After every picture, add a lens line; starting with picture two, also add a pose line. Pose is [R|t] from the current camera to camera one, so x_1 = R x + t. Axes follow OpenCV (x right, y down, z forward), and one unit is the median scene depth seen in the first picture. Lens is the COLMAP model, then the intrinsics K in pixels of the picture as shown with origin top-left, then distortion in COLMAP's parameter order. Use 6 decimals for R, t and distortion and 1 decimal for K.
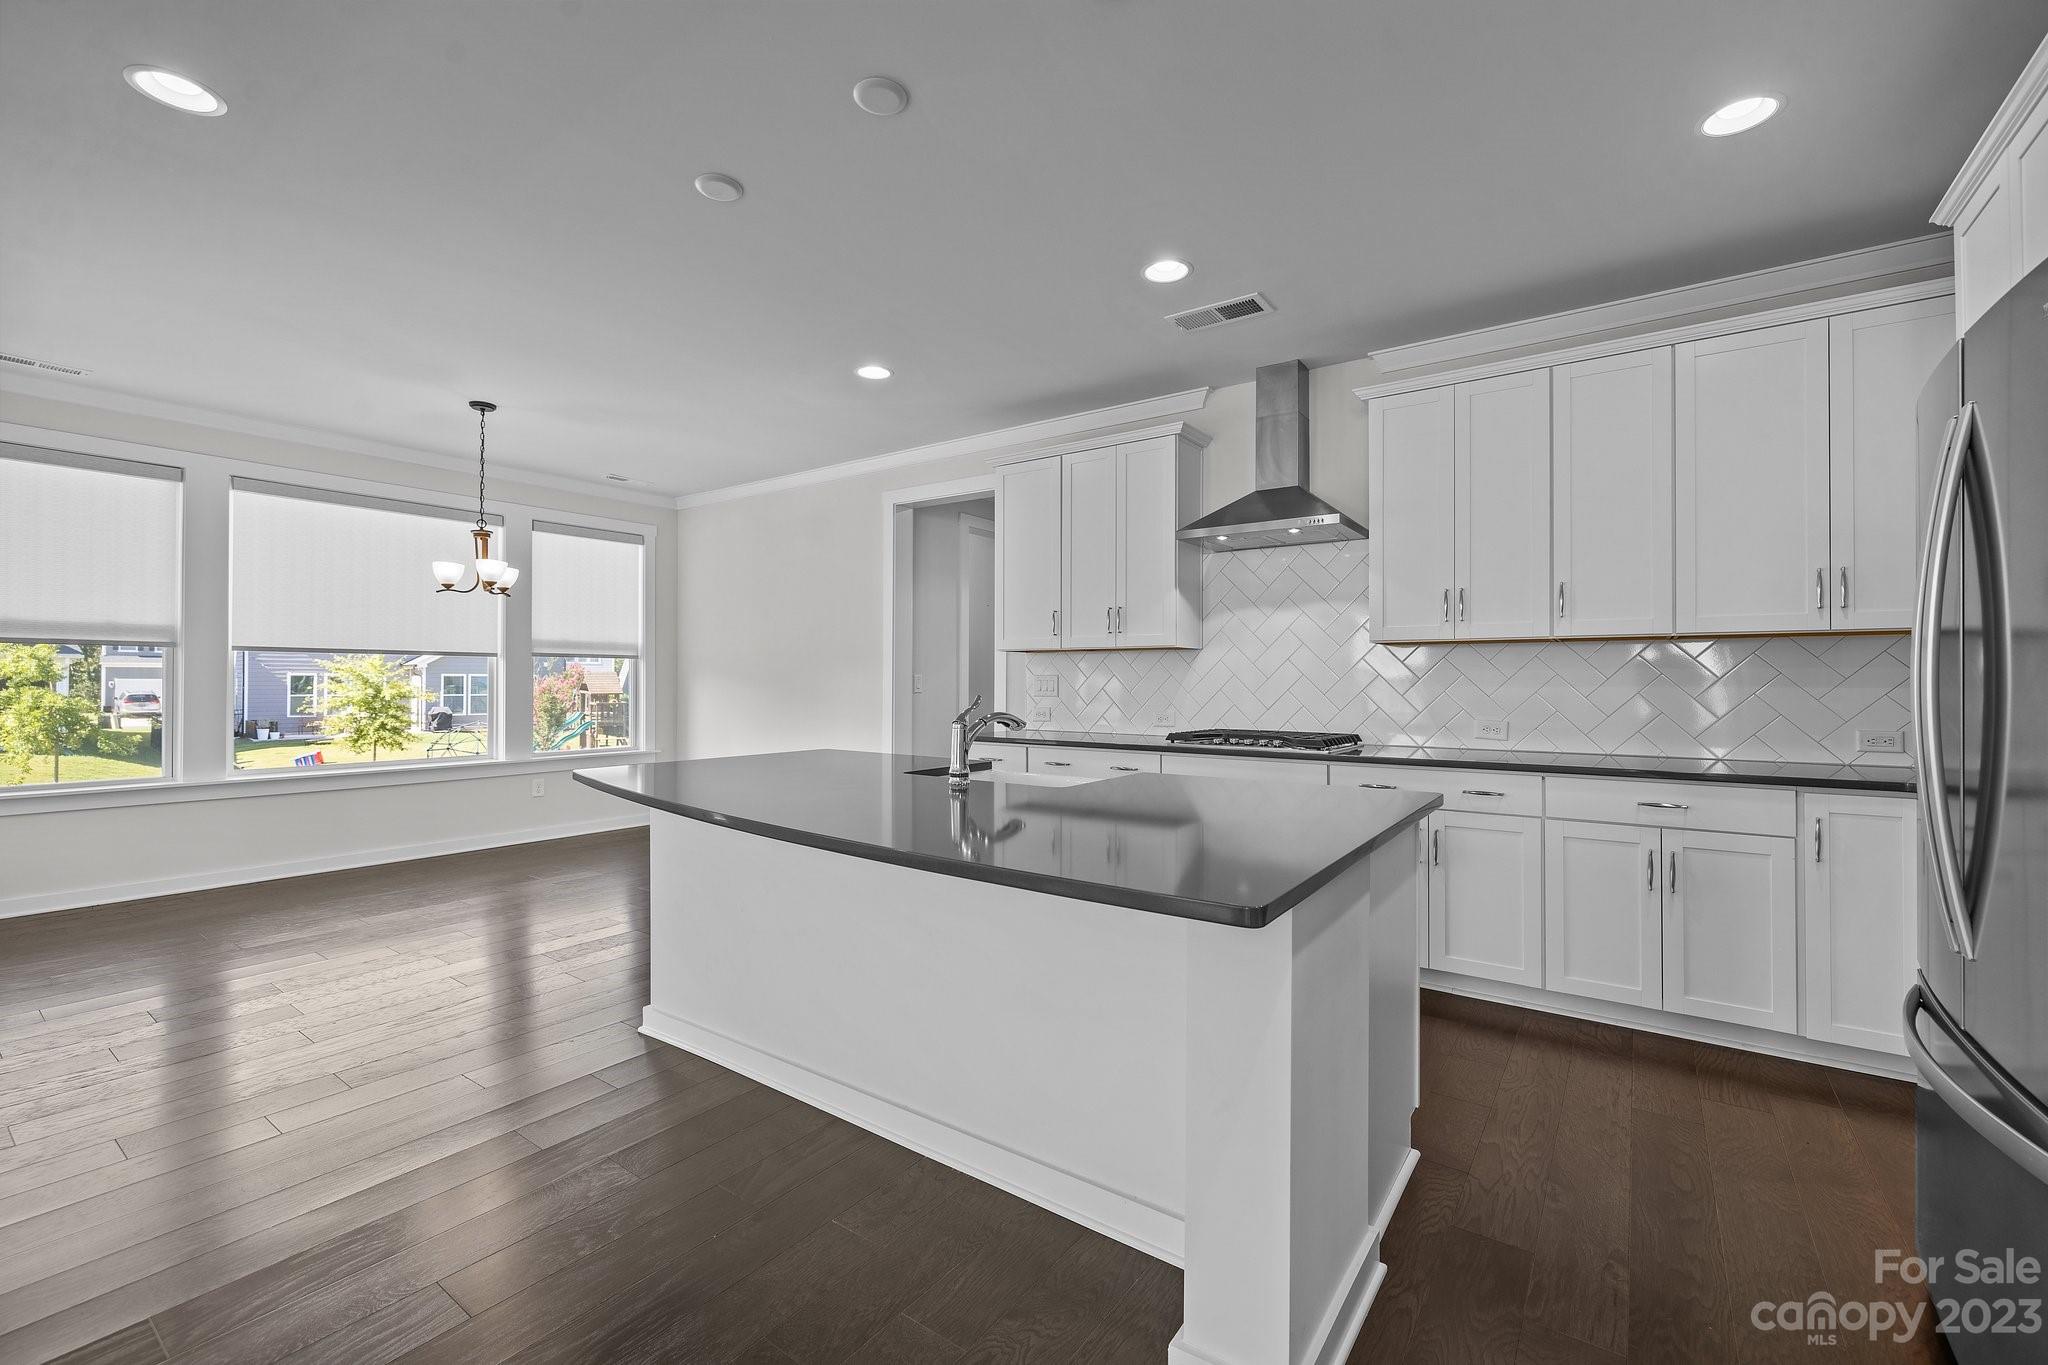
lens RADIAL K [[873.7, 0, 1055.7], [0, 873.7, 676.6], [0, 0, 1]] dist [-0.000997, 0.001121]
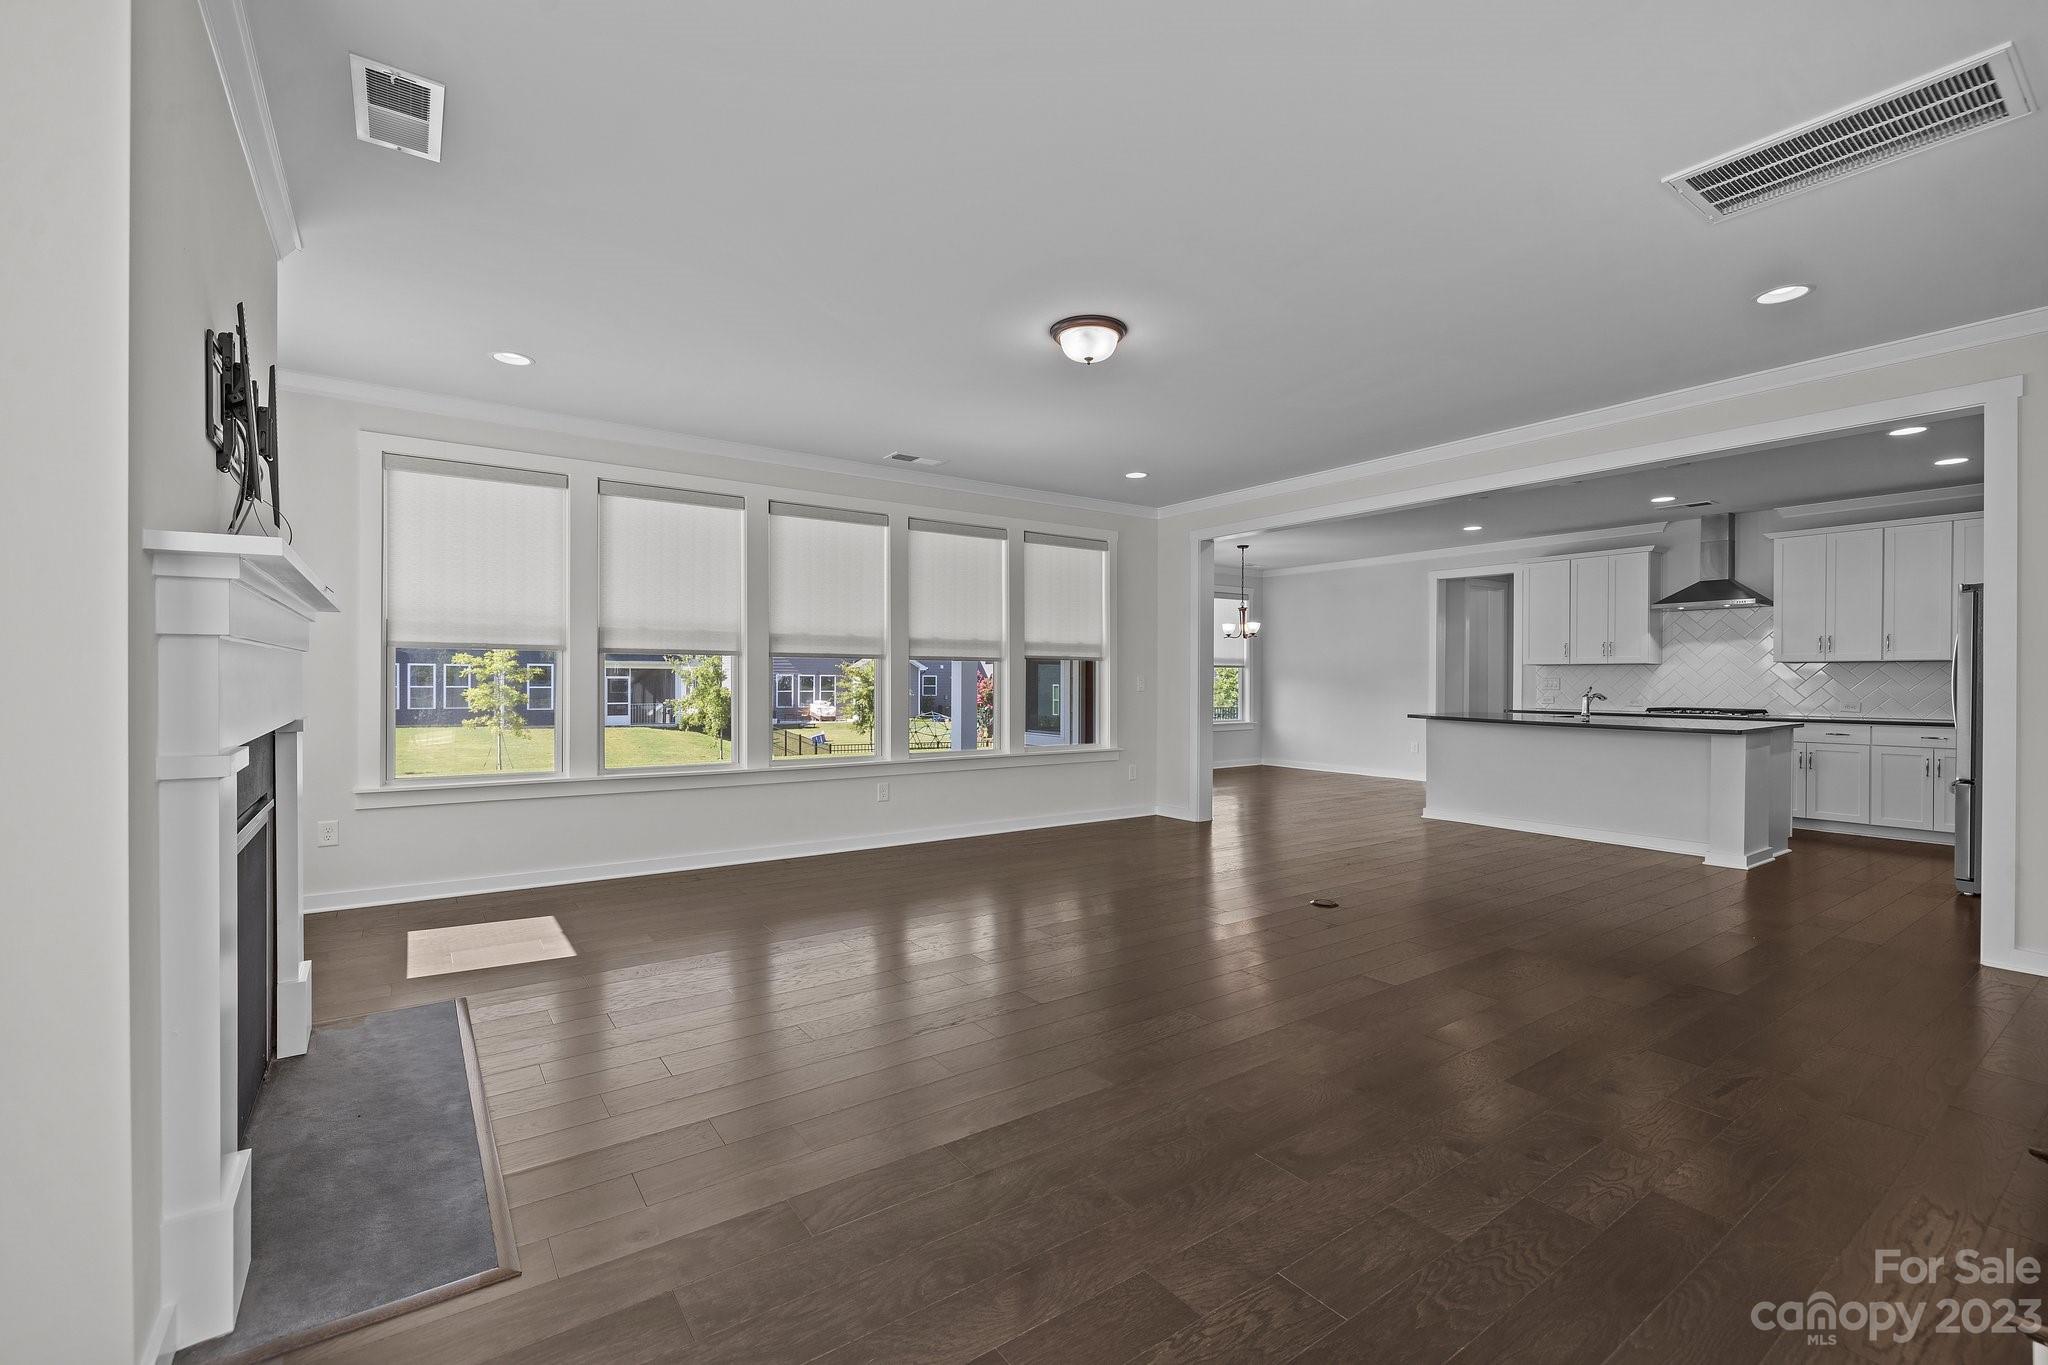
lens RADIAL K [[873.7, 0, 1045.2], [0, 873.7, 692.3], [0, 0, 1]] dist [-0.000997, 0.001121]
pose [[0.940894, 0.004784, -0.338668, -0.462541], [0.001910, 0.999809, 0.019429, -0.011199], [0.338696, -0.018927, 0.940705, -1.257865]]
